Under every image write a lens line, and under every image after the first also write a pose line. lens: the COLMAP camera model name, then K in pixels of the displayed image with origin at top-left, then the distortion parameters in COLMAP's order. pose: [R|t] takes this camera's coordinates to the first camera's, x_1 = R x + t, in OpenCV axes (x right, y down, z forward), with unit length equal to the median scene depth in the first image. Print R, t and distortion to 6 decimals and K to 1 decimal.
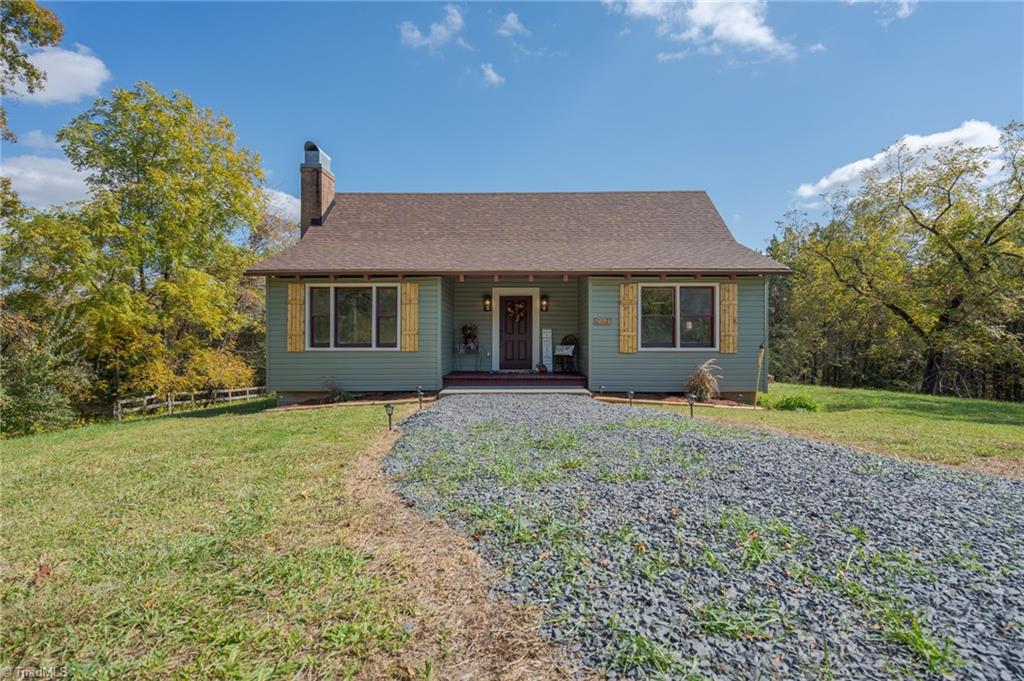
lens RADIAL K [[550.3, 0, 512.0], [0, 550.3, 340.5], [0, 0, 1]] dist [0.000441, 0.000058]
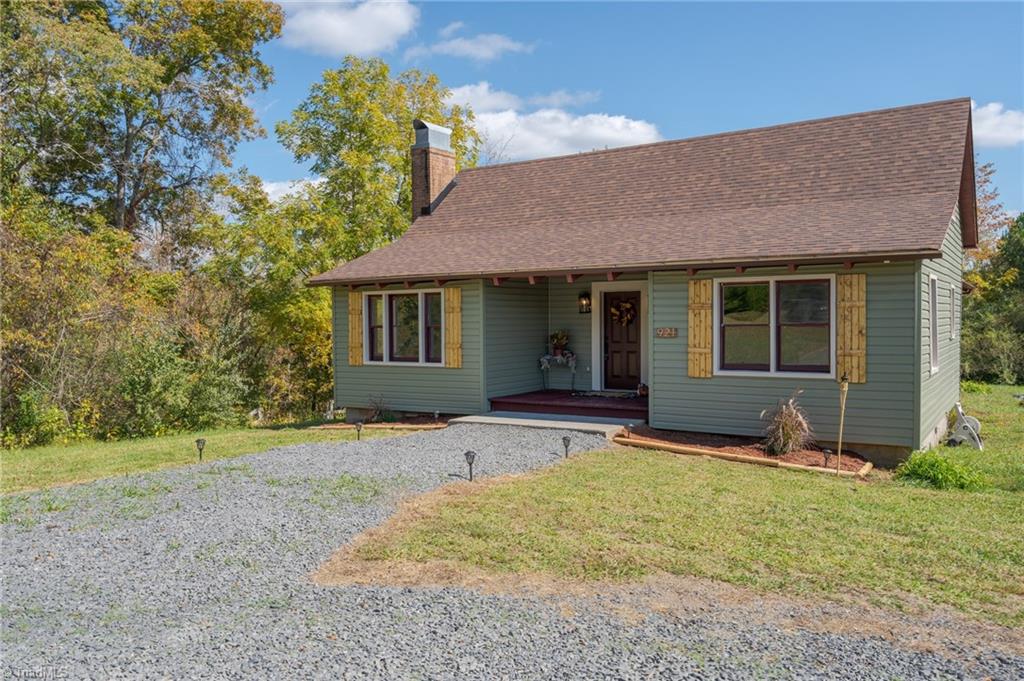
lens RADIAL K [[791.6, 0, 512.0], [0, 791.6, 340.5], [0, 0, 1]] dist [-0.000326, -0.000650]
pose [[0.847462, 0.005054, -0.530832, 0.526856], [0.011258, 0.999559, 0.027488, -0.053794], [0.530737, -0.029271, 0.847031, 0.007989]]
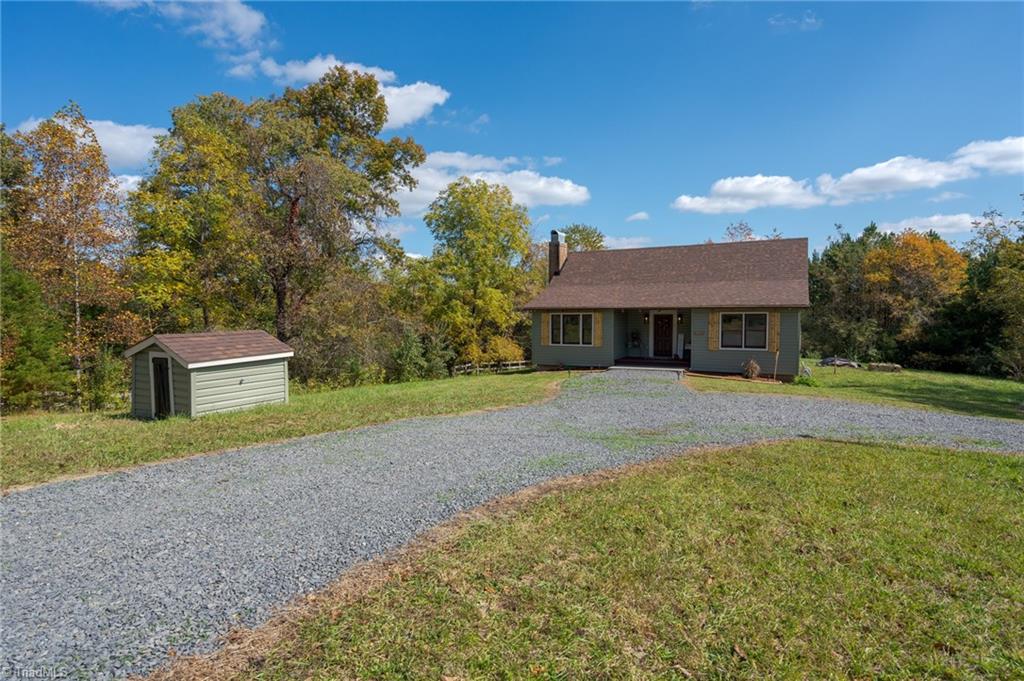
lens RADIAL K [[550.3, 0, 512.0], [0, 550.3, 340.5], [0, 0, 1]] dist [0.000441, 0.000058]
pose [[0.899779, 0.017462, -0.435996, 0.391000], [0.001357, 0.999082, 0.042814, -0.086559], [0.436344, -0.039115, 0.898929, -0.899766]]
